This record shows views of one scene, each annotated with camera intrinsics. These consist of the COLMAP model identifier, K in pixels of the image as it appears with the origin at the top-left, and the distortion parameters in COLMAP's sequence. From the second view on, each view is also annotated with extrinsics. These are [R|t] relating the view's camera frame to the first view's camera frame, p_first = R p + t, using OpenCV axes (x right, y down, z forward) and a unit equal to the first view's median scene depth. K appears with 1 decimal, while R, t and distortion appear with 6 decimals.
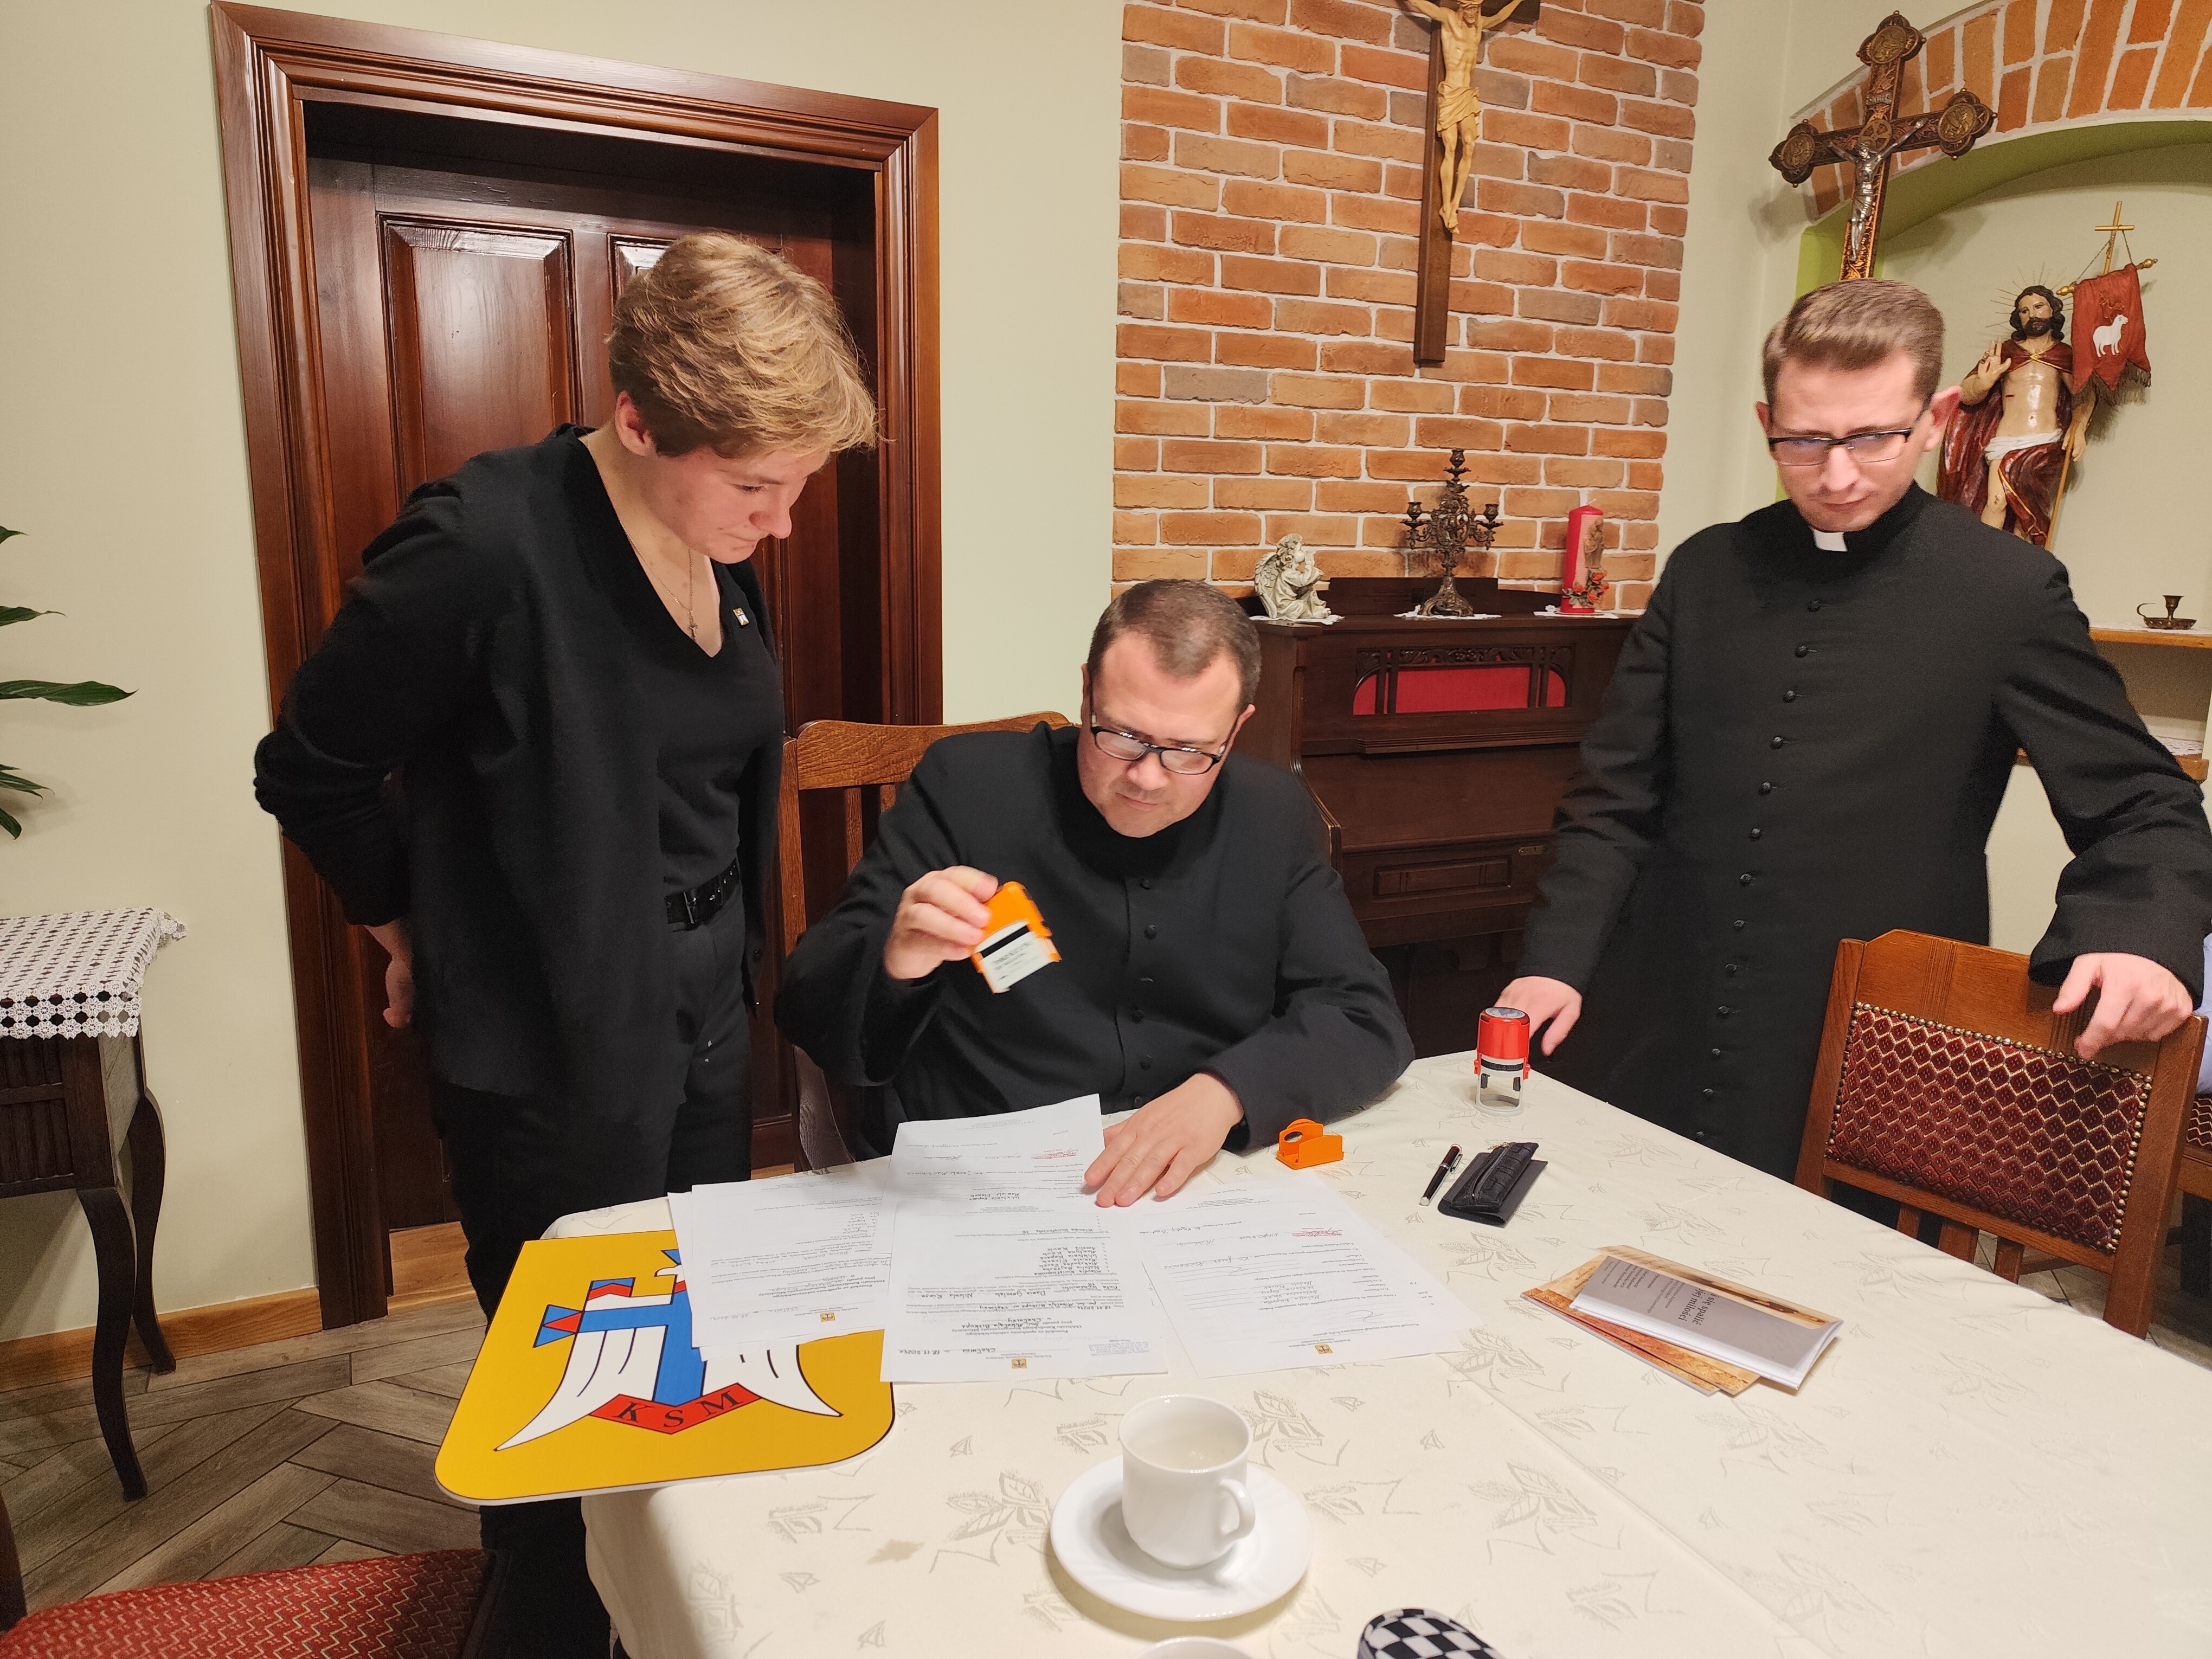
lens RADIAL K [[1487.0, 0, 1107.7], [0, 1487.0, 825.8], [0, 0, 1]] dist [0.027662, -0.004349]
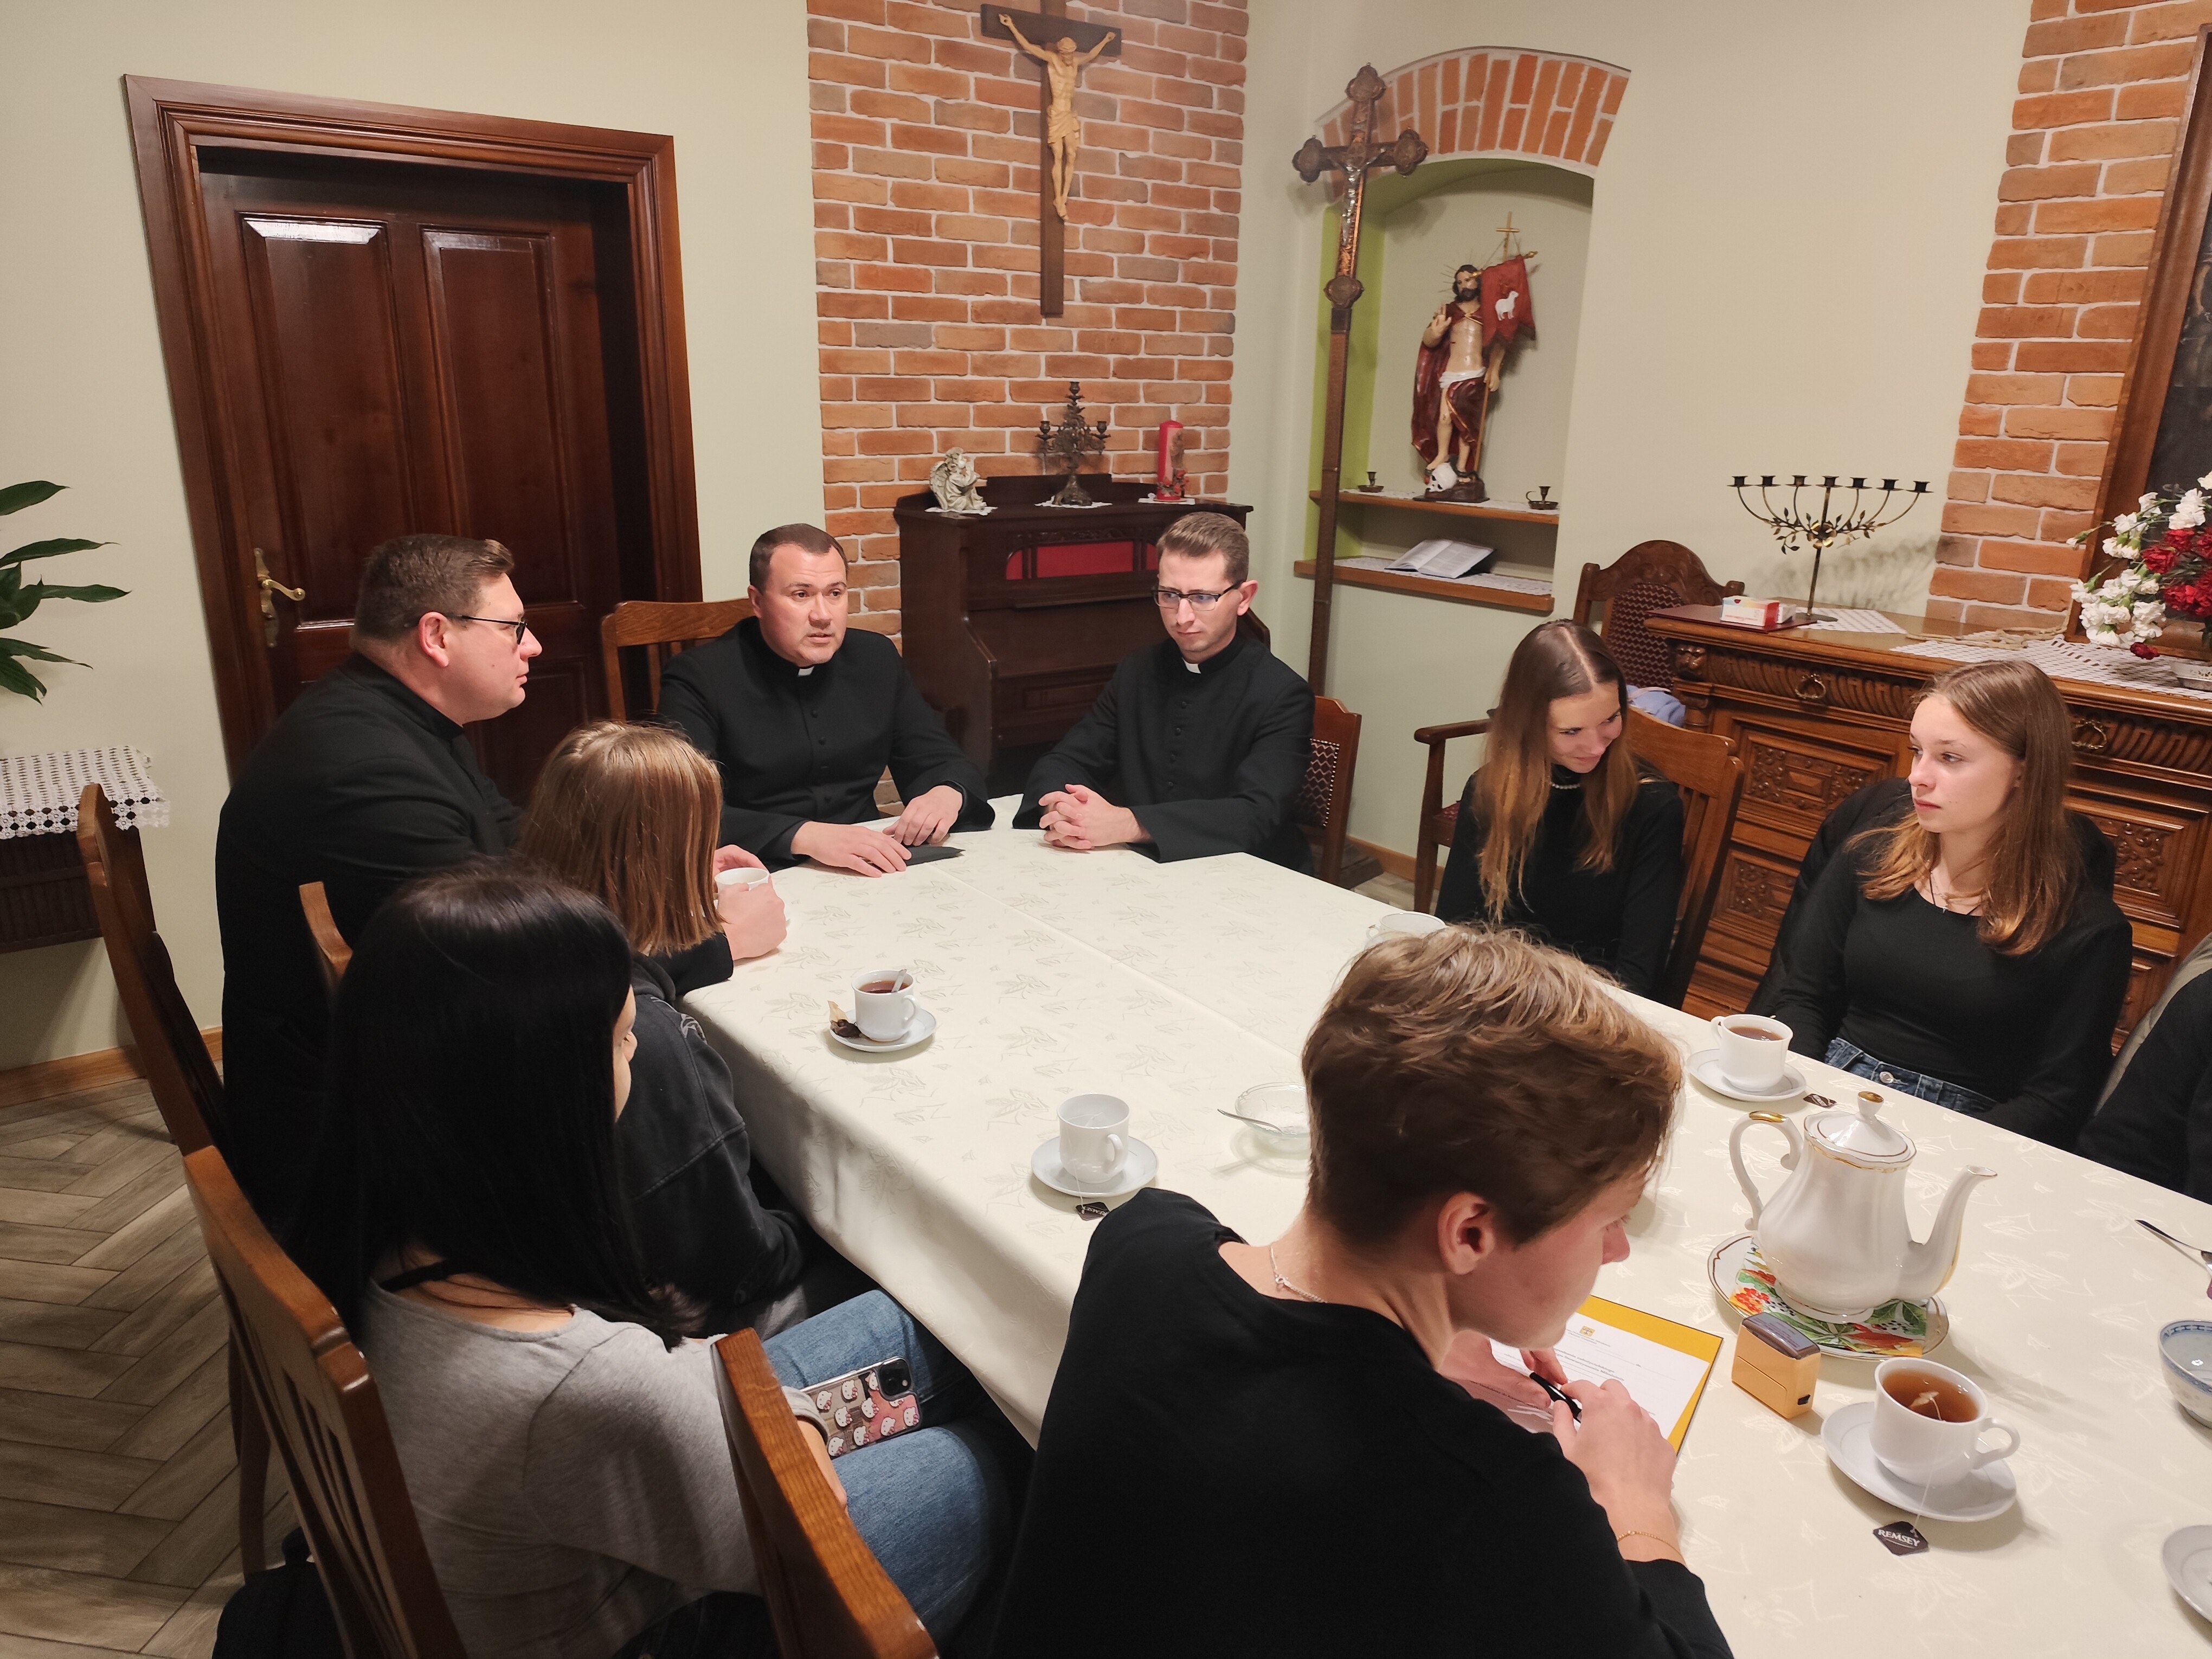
lens RADIAL K [[1487.0, 0, 1109.0], [0, 1487.0, 820.2], [0, 0, 1]] dist [0.027662, -0.004349]
pose [[0.981939, -0.052635, 0.181730, -0.004448], [0.033793, 0.993870, 0.105266, 0.005341], [-0.186157, -0.097224, 0.977698, -0.388124]]
